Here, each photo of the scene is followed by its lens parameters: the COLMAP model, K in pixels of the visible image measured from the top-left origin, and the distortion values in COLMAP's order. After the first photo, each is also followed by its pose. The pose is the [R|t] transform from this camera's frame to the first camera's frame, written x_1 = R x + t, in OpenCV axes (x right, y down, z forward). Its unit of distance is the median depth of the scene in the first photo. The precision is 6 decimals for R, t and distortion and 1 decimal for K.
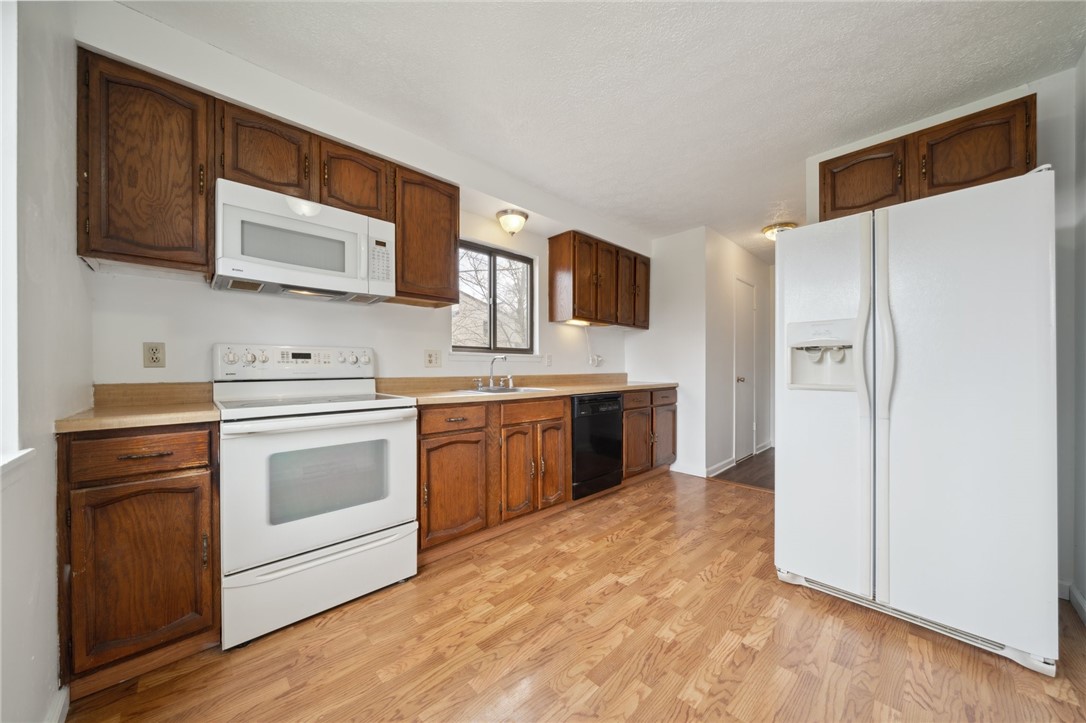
lens RADIAL K [[377.6, 0, 543.3], [0, 377.6, 364.3], [0, 0, 1]] dist [-0.007484, -0.000239]
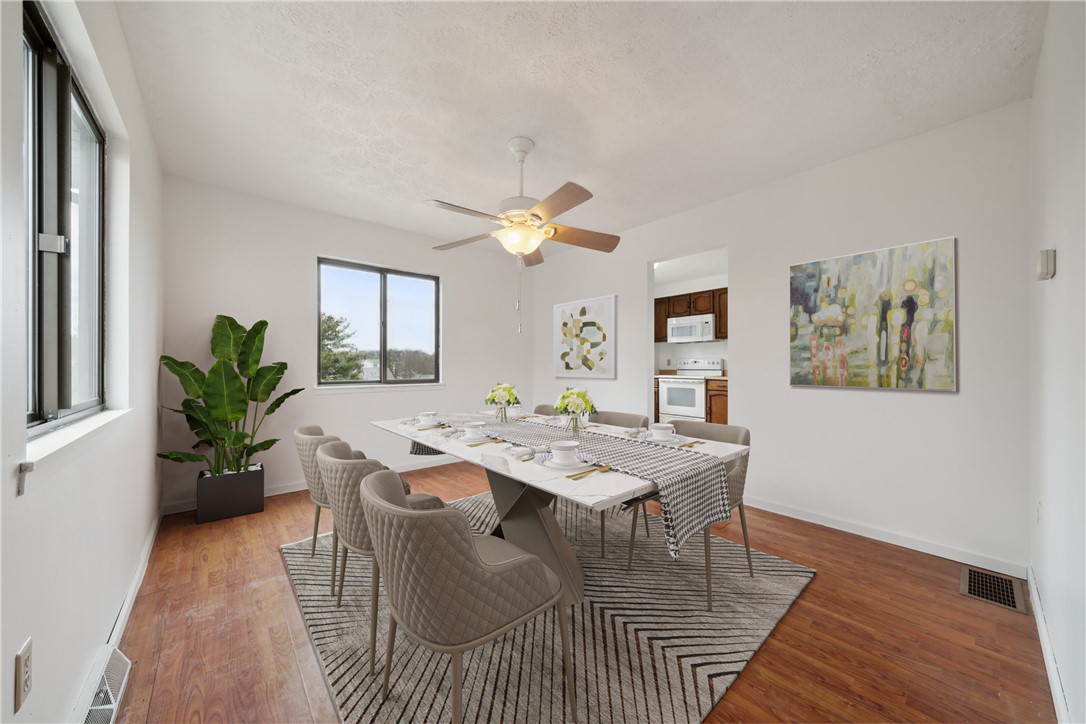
lens RADIAL K [[377.6, 0, 546.8], [0, 377.6, 360.7], [0, 0, 1]] dist [-0.007484, -0.000239]
pose [[-0.044279, -0.007490, -0.998991, 2.708518], [0.008803, 0.999930, -0.007887, -0.021478], [0.998980, -0.009143, -0.044210, -0.098273]]
